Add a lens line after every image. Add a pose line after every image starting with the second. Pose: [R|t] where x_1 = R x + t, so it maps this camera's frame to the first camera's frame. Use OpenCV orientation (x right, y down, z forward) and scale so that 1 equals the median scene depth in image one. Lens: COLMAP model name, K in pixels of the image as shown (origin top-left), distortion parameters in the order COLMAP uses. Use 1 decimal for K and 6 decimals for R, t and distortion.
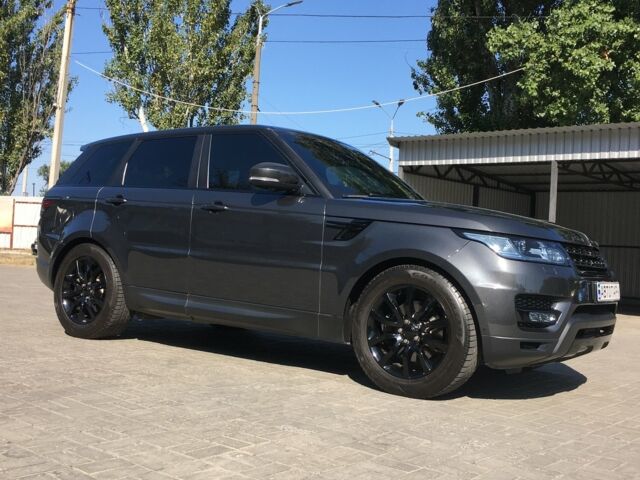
lens RADIAL K [[735.8, 0, 320.0], [0, 735.8, 240.0], [0, 0, 1]] dist [0.126183, -0.270800]
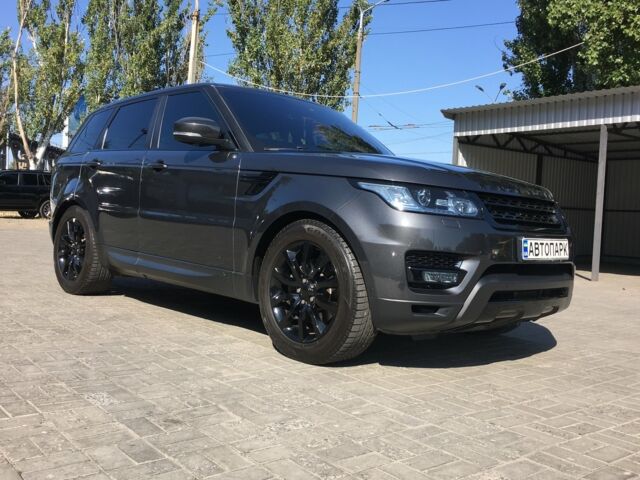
lens RADIAL K [[624.3, 0, 320.0], [0, 624.3, 240.0], [0, 0, 1]] dist [0.091998, -0.166109]
pose [[0.981221, 0.000505, -0.192887, 0.086014], [0.007553, 0.999129, 0.041038, 0.008289], [0.192740, -0.041724, 0.980362, 0.072356]]
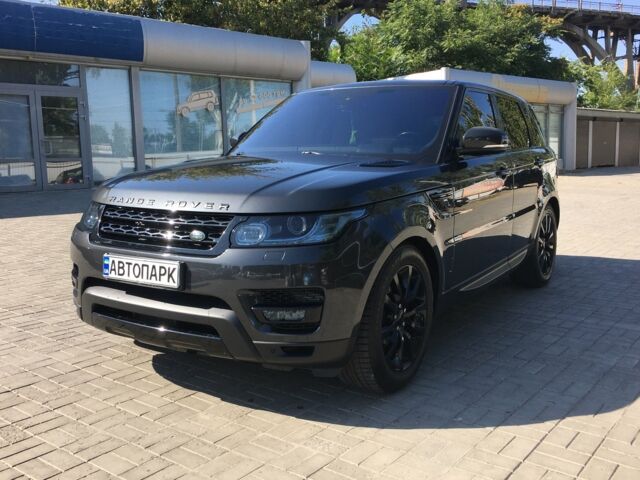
lens RADIAL K [[624.3, 0, 320.0], [0, 624.3, 240.0], [0, 0, 1]] dist [0.091998, -0.166109]
pose [[0.022676, 0.079954, -0.996541, 0.326267], [0.030334, 0.996283, 0.080624, -0.002420], [0.999283, -0.032058, 0.020166, 0.373223]]
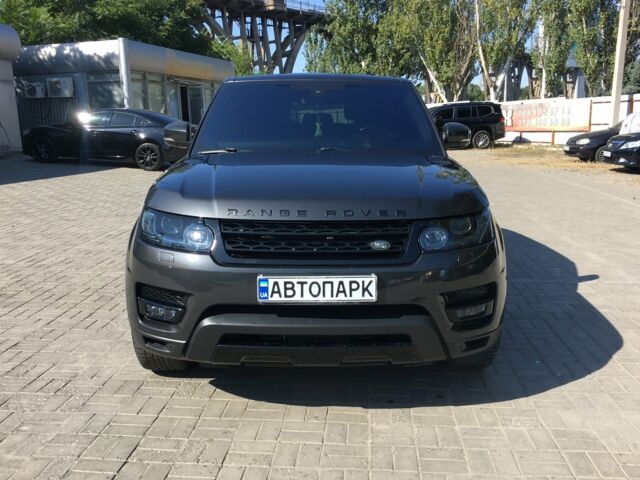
lens RADIAL K [[624.3, 0, 320.0], [0, 624.3, 240.0], [0, 0, 1]] dist [0.091998, -0.166109]
pose [[0.564334, 0.093245, -0.820263, 0.274930], [0.053409, 0.987395, 0.148989, -0.019979], [0.823817, -0.127889, 0.552241, 0.218728]]
